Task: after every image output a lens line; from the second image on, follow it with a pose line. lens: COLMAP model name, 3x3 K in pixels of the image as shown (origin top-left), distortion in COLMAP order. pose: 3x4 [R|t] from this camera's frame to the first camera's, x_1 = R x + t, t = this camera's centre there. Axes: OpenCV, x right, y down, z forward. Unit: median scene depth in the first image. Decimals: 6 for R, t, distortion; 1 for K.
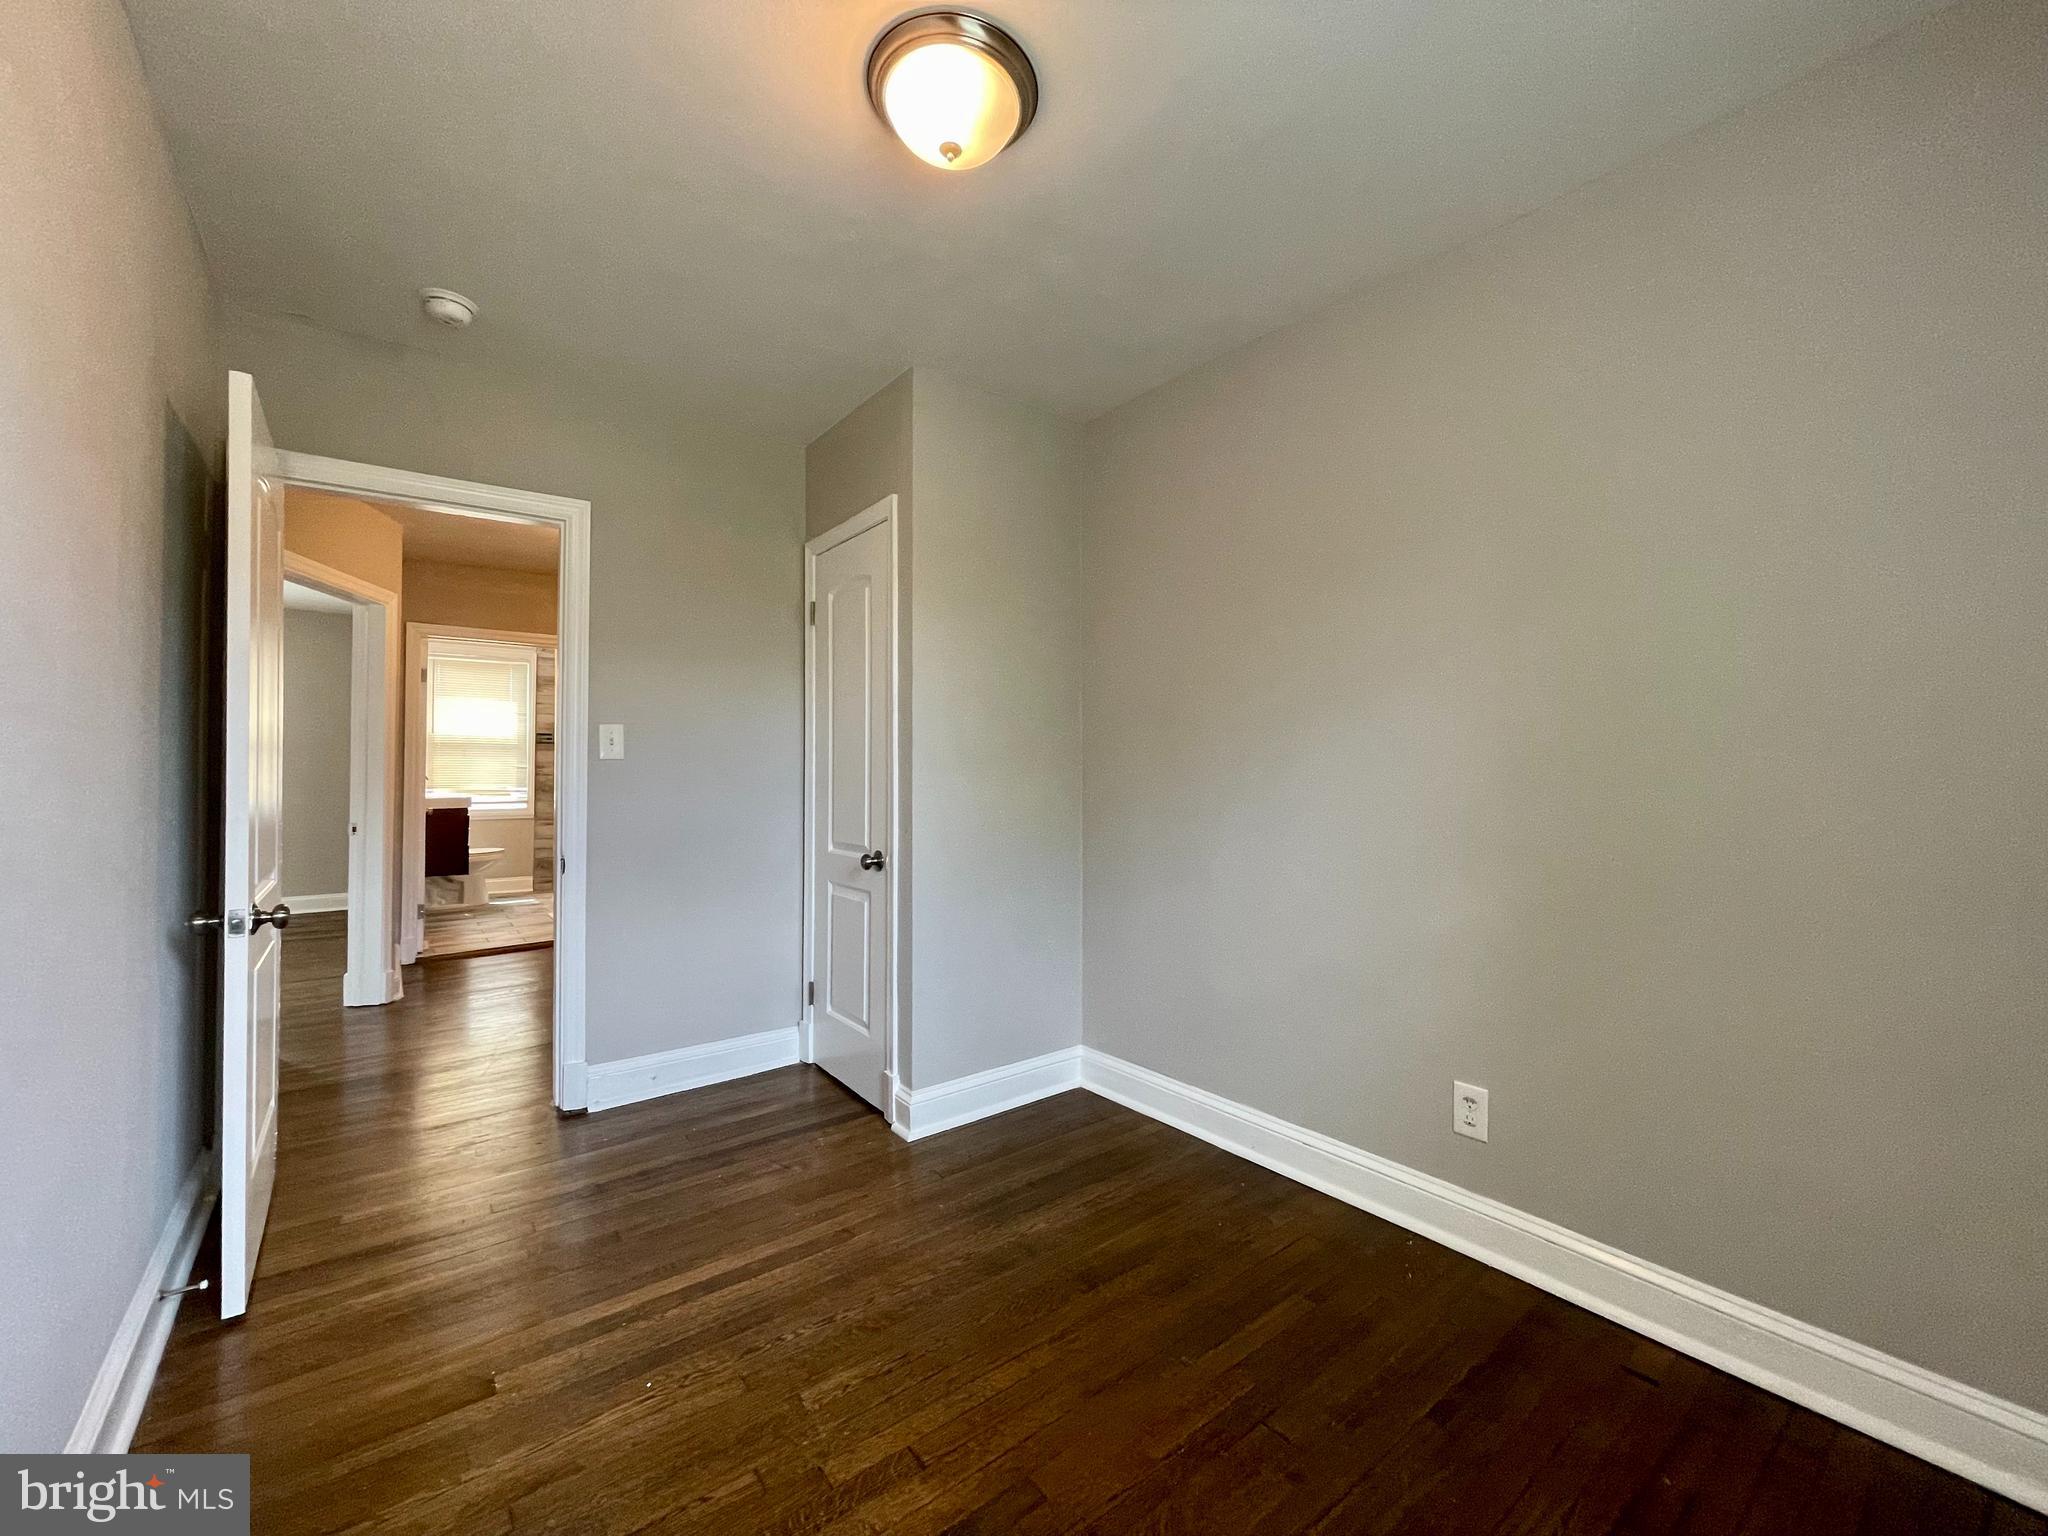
lens RADIAL K [[827.2, 0, 1029.2], [0, 827.2, 762.3], [0, 0, 1]] dist [0.002306, -0.000619]
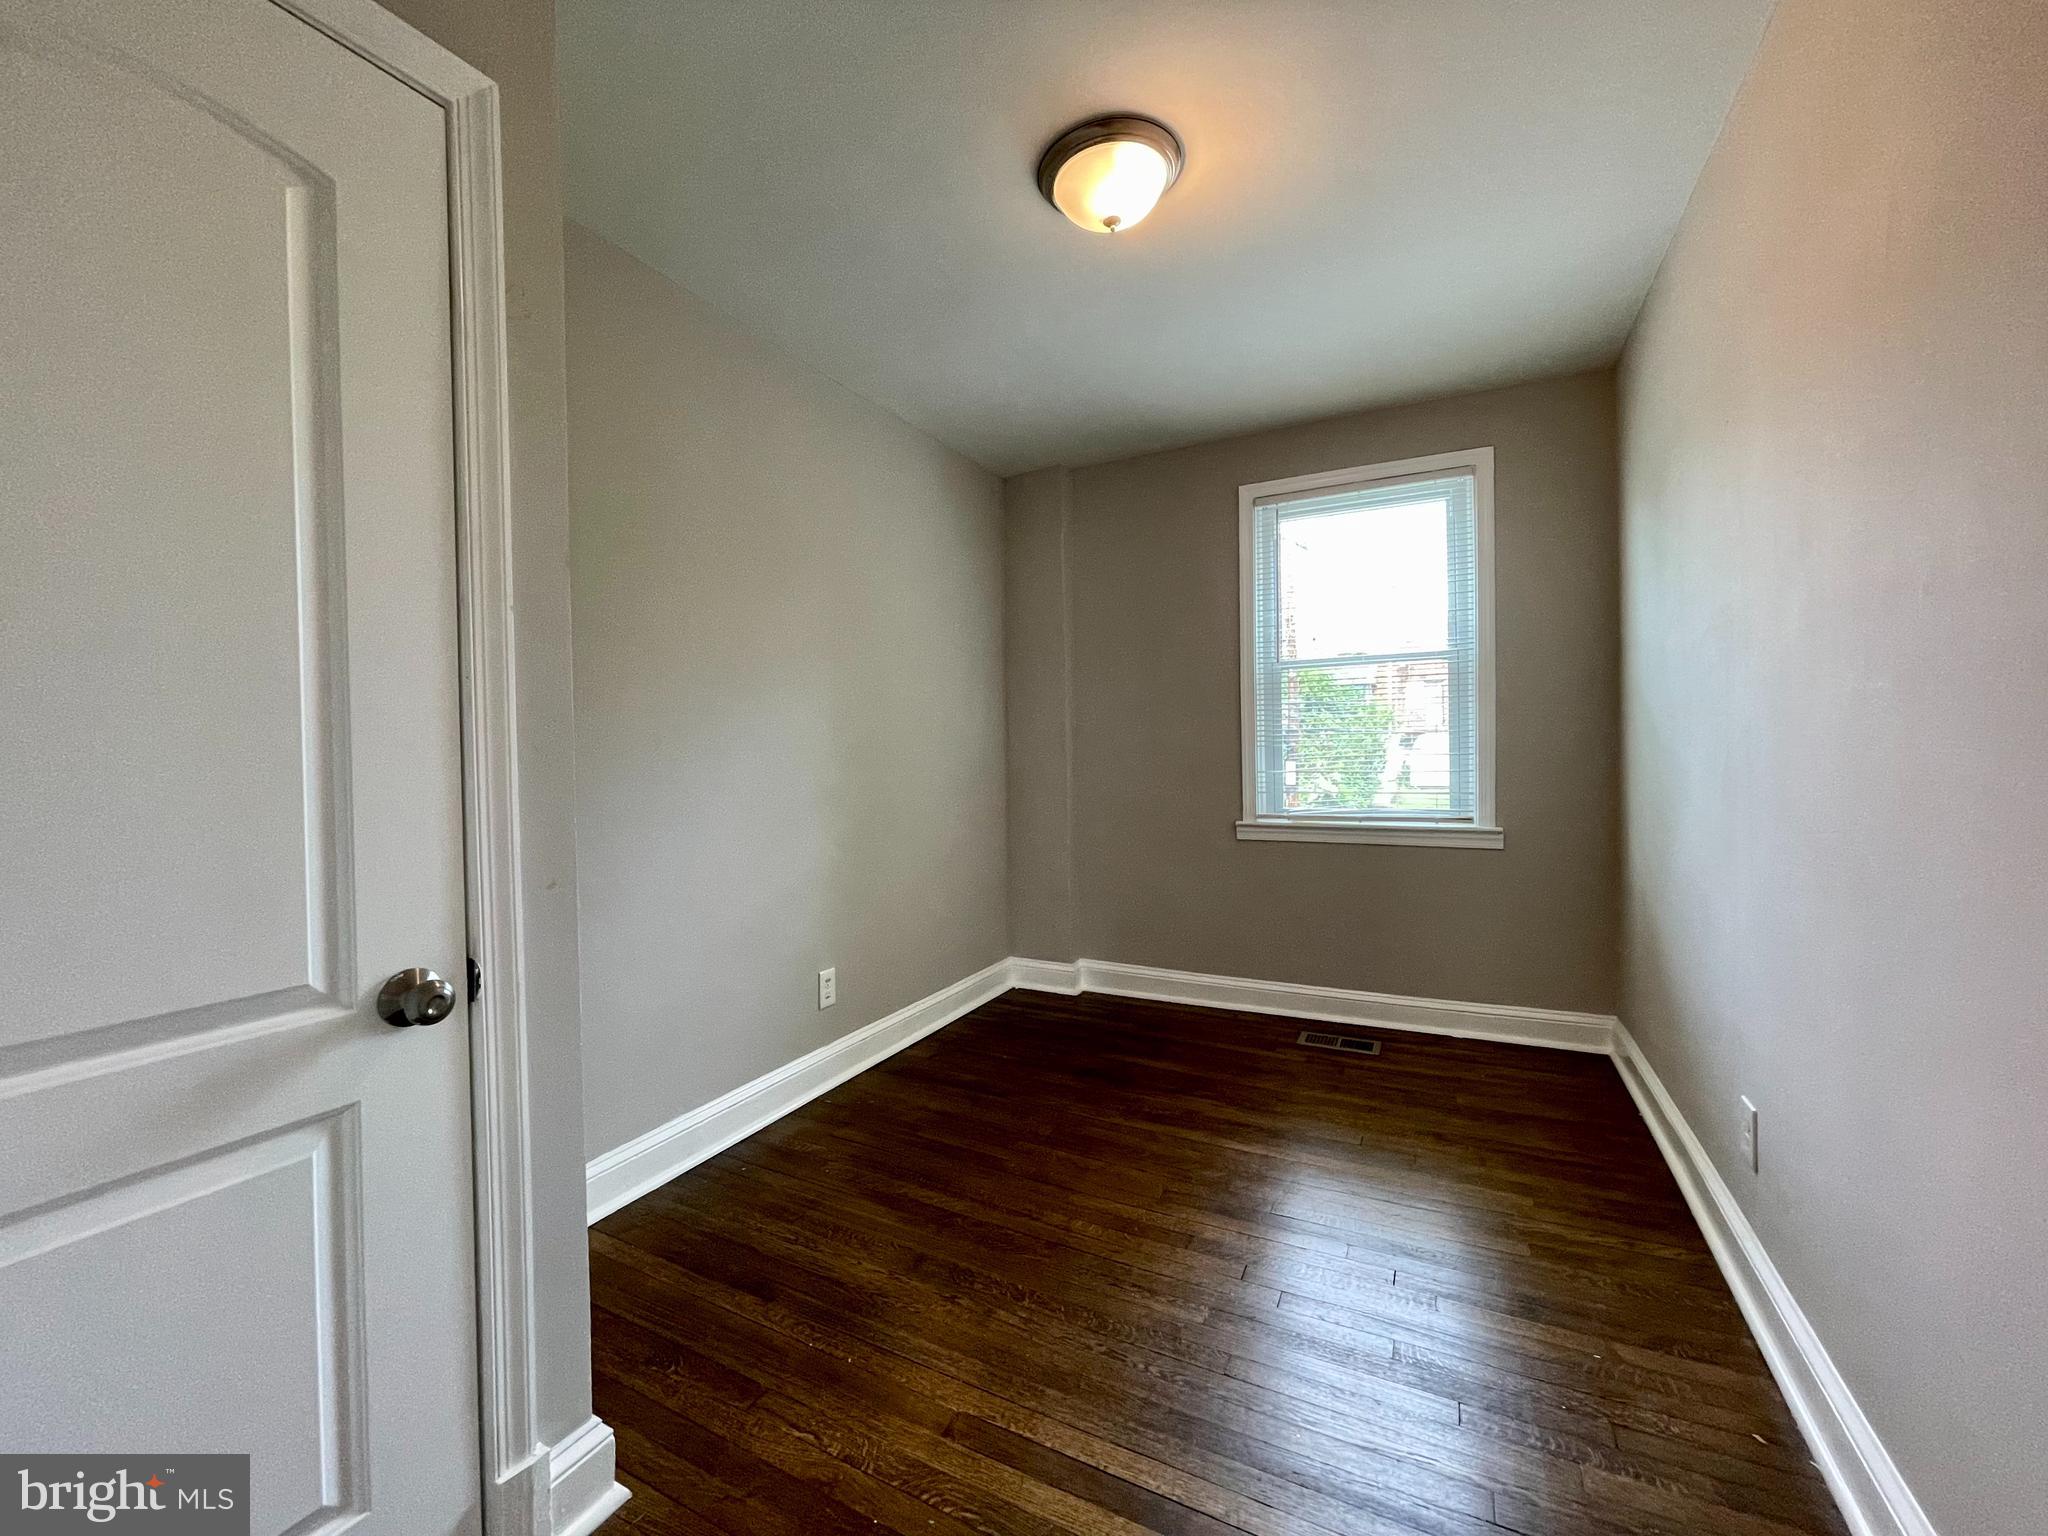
lens RADIAL K [[827.2, 0, 1028.9], [0, 827.2, 753.6], [0, 0, 1]] dist [0.002306, -0.000619]
pose [[-0.424137, -0.001477, 0.905597, -0.904573], [0.004724, 0.999981, 0.003844, 0.015511], [-0.905586, 0.005909, -0.424122, 1.296552]]
